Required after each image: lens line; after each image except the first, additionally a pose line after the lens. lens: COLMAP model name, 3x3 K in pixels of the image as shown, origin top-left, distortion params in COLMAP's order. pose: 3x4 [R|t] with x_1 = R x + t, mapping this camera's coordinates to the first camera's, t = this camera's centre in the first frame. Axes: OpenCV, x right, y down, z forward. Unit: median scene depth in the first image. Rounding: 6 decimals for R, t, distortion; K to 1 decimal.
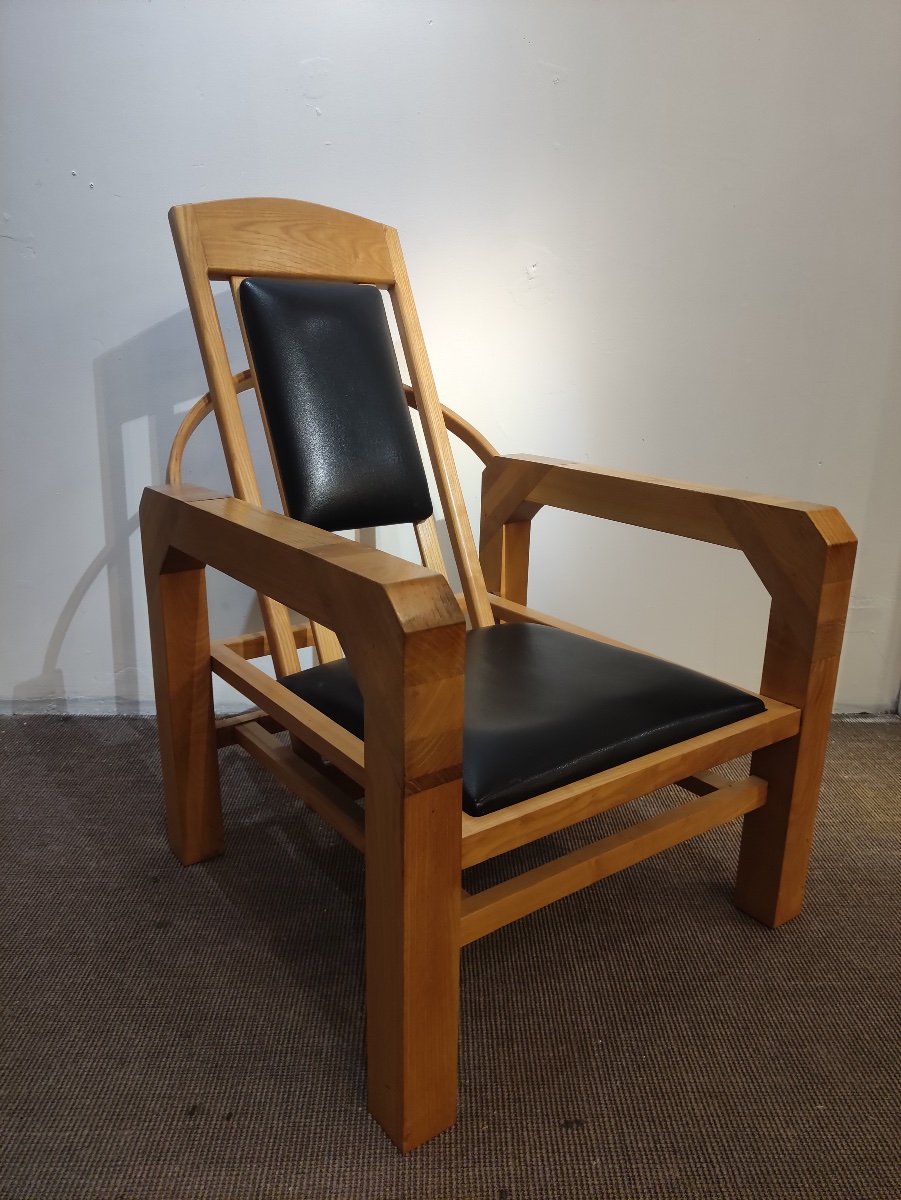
lens RADIAL K [[893.6, 0, 439.6], [0, 893.6, 599.5], [0, 0, 1]] dist [-0.005210, 0.017122]
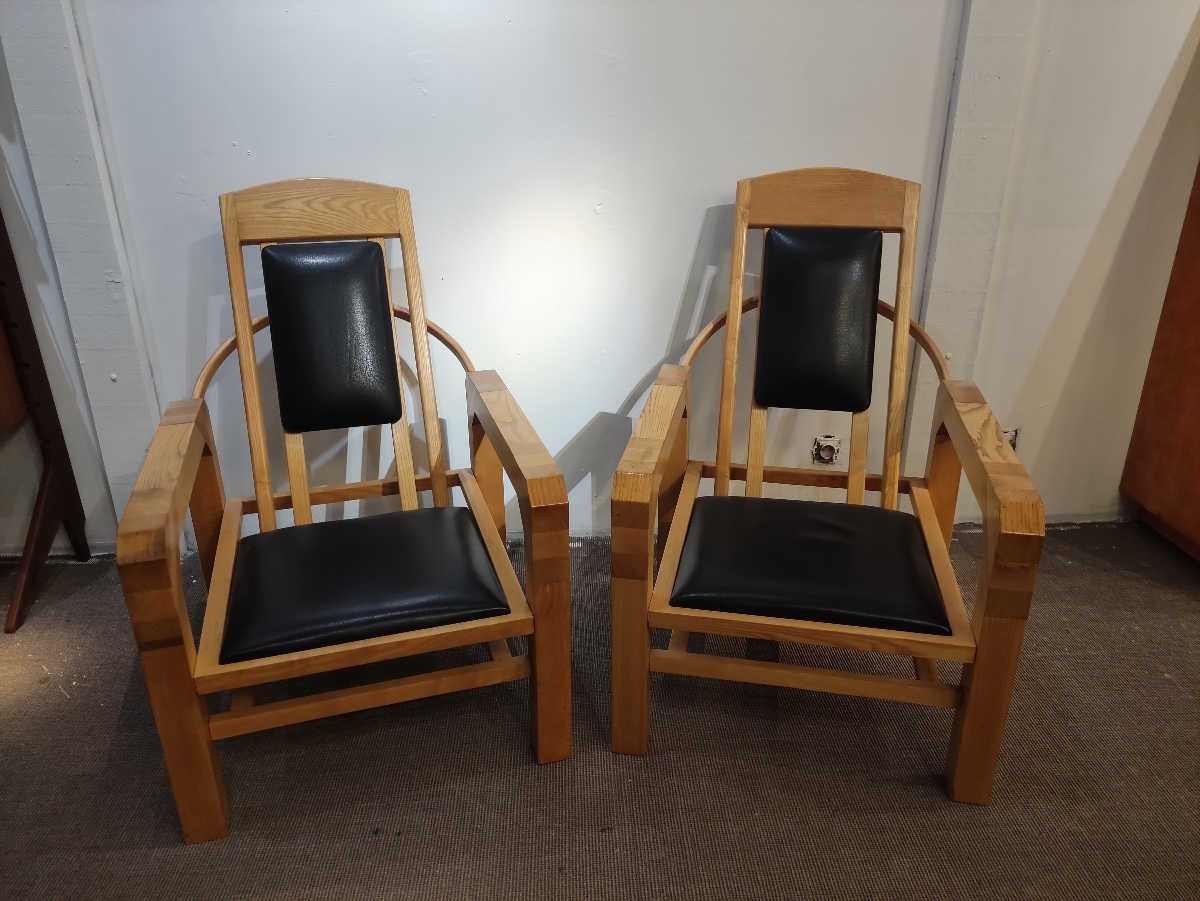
lens RADIAL K [[893.6, 0, 603.5], [0, 893.6, 449.9], [0, 0, 1]] dist [-0.005210, 0.017122]
pose [[0.999257, -0.028666, 0.025746, 0.122075], [0.025253, 0.991924, 0.124297, -0.326509], [-0.029102, -0.123555, 0.991911, -0.570196]]
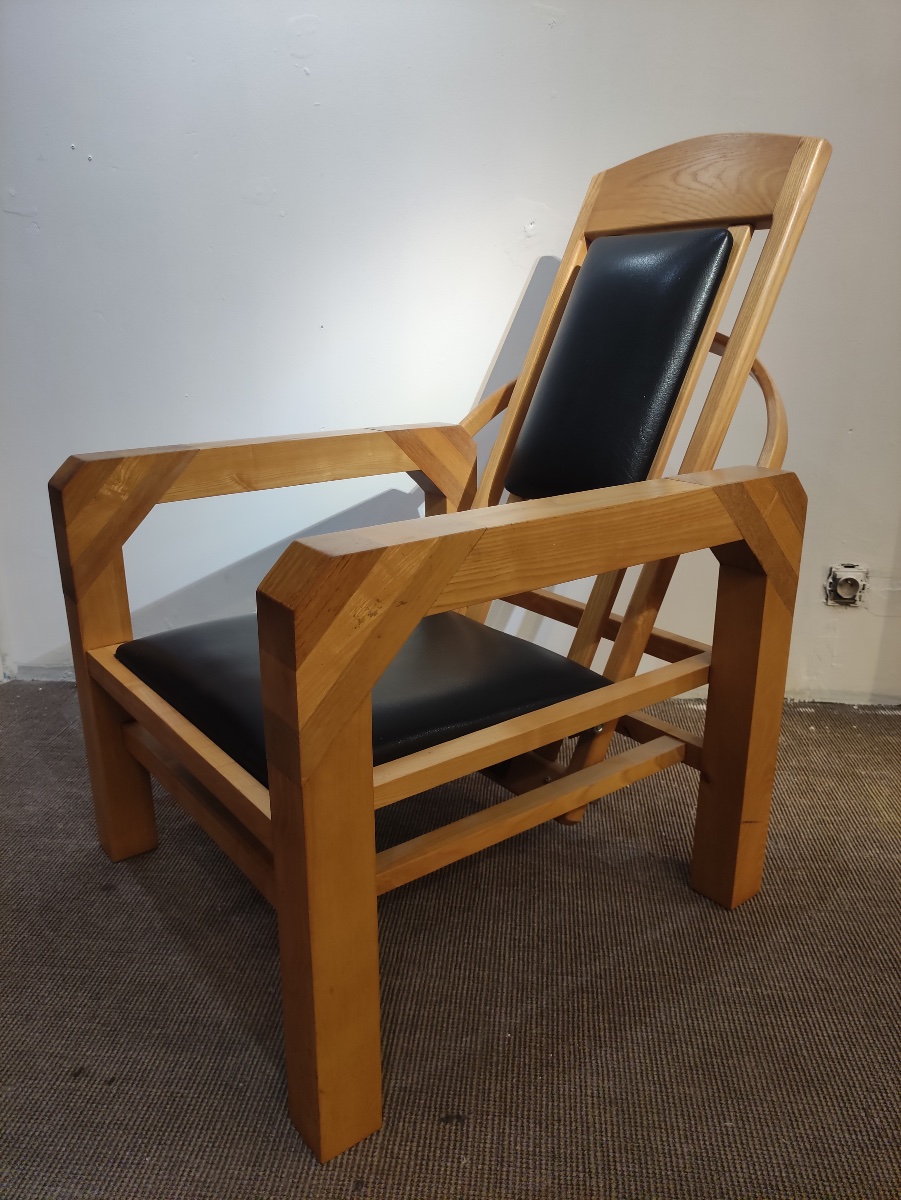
lens RADIAL K [[893.6, 0, 448.7], [0, 893.6, 600.3], [0, 0, 1]] dist [-0.005210, 0.017122]
pose [[0.992361, 0.017681, -0.122093, 0.251509], [-0.015452, 0.999697, 0.019187, 0.018286], [0.122395, -0.017154, 0.992333, 0.067573]]
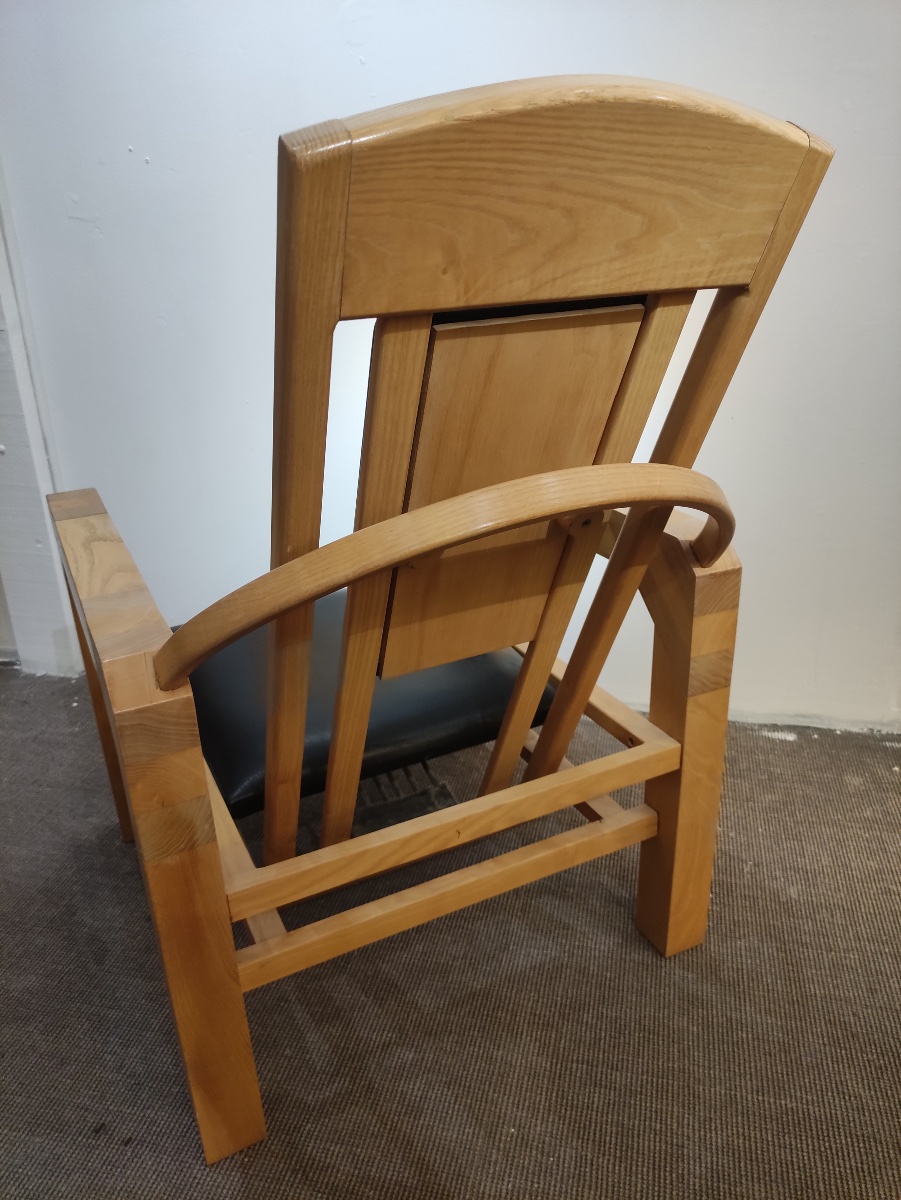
lens RADIAL K [[893.6, 0, 453.6], [0, 893.6, 599.8], [0, 0, 1]] dist [-0.005210, 0.017122]
pose [[0.966954, 0.058146, -0.248230, 0.360261], [-0.029606, 0.992667, 0.117196, -0.188398], [0.253224, -0.105974, 0.961586, 0.156099]]
